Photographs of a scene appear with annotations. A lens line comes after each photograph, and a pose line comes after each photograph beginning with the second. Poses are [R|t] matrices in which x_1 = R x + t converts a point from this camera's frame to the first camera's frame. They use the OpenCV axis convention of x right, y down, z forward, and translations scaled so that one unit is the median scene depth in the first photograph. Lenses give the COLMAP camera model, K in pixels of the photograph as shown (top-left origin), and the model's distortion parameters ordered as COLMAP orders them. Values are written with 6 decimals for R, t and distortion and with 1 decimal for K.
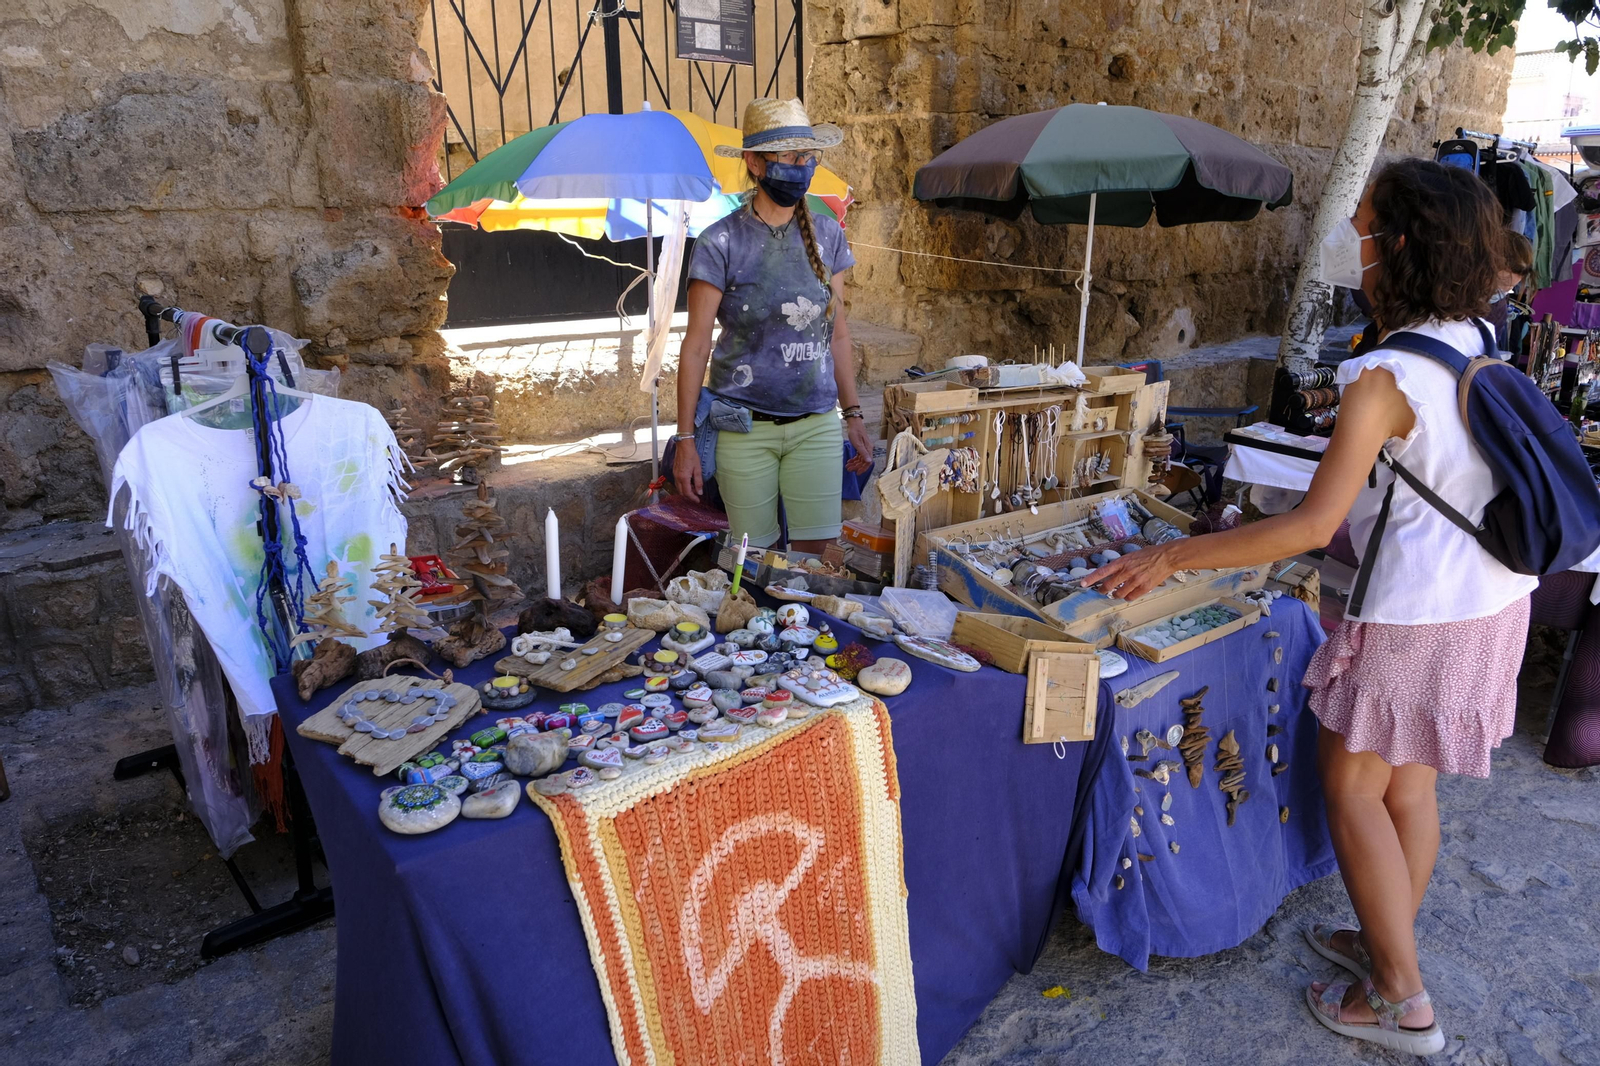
lens RADIAL K [[1084.9, 0, 800.0], [0, 1084.9, 533.0], [0, 0, 1]] dist [-0.036855, 0.029171]
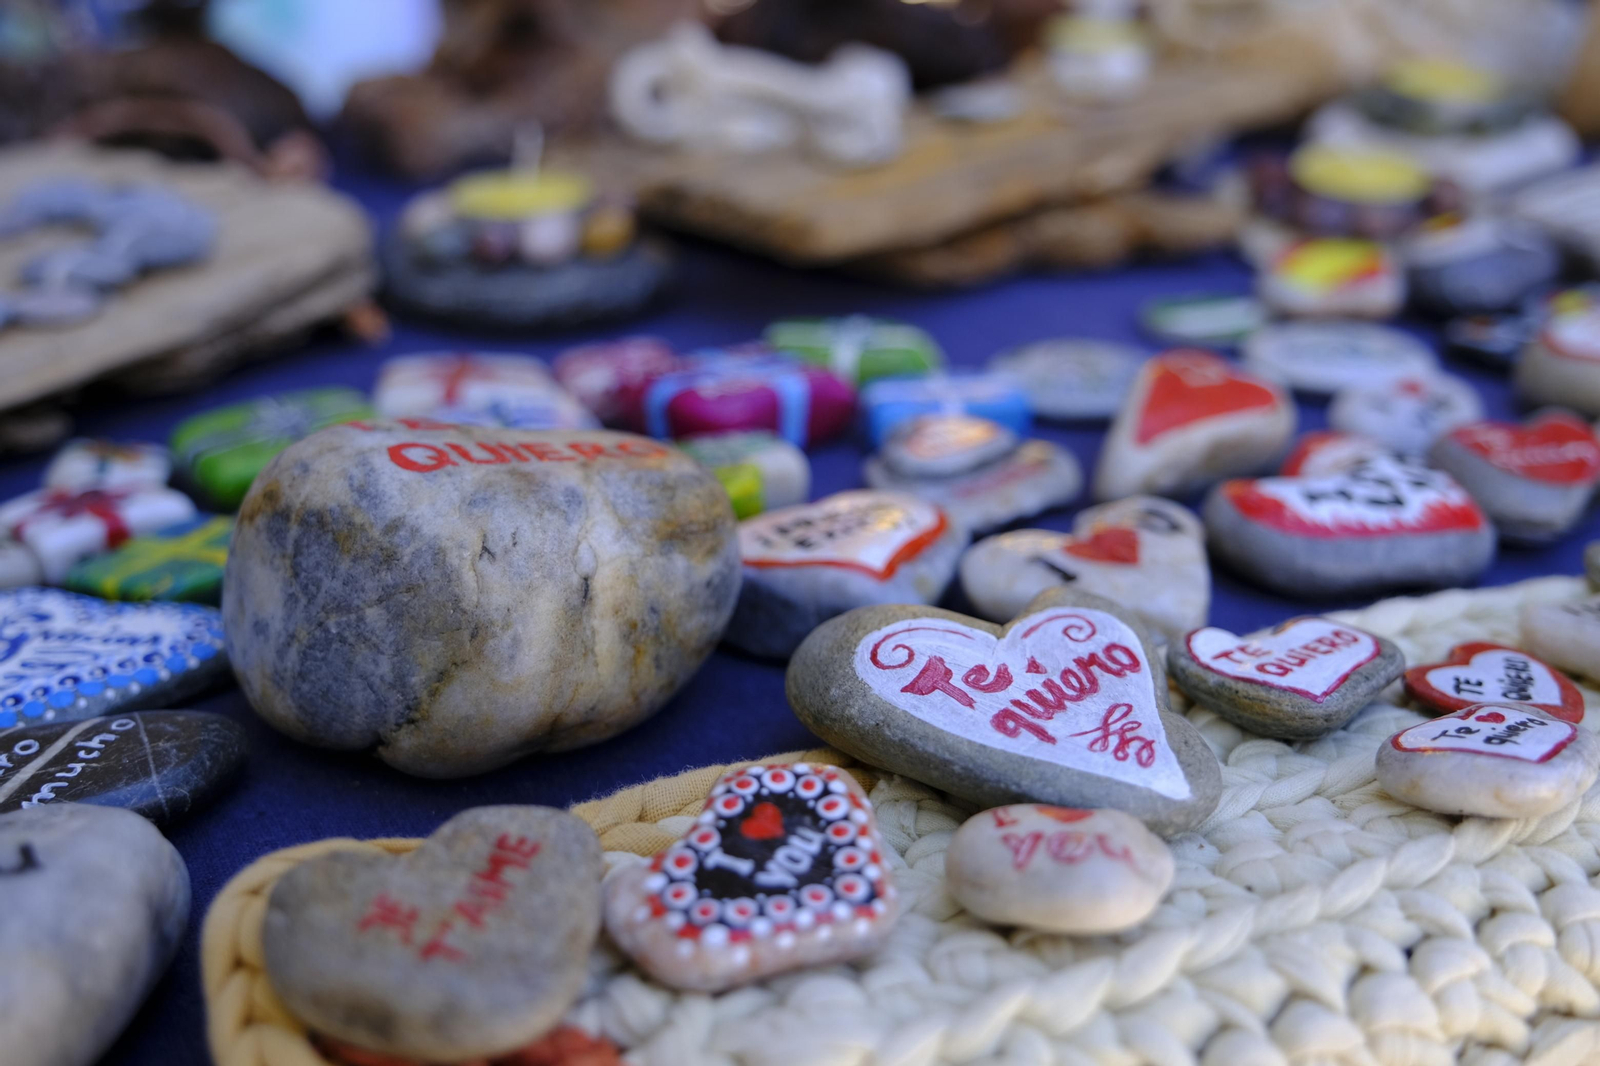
lens RADIAL K [[1084.9, 0, 800.0], [0, 1084.9, 533.0], [0, 0, 1]] dist [-0.036855, 0.029171]
pose [[0.931445, 0.107815, -0.347542, -0.157928], [-0.055623, 0.986059, 0.156823, 0.167737], [0.359605, -0.126741, 0.924457, 0.854401]]
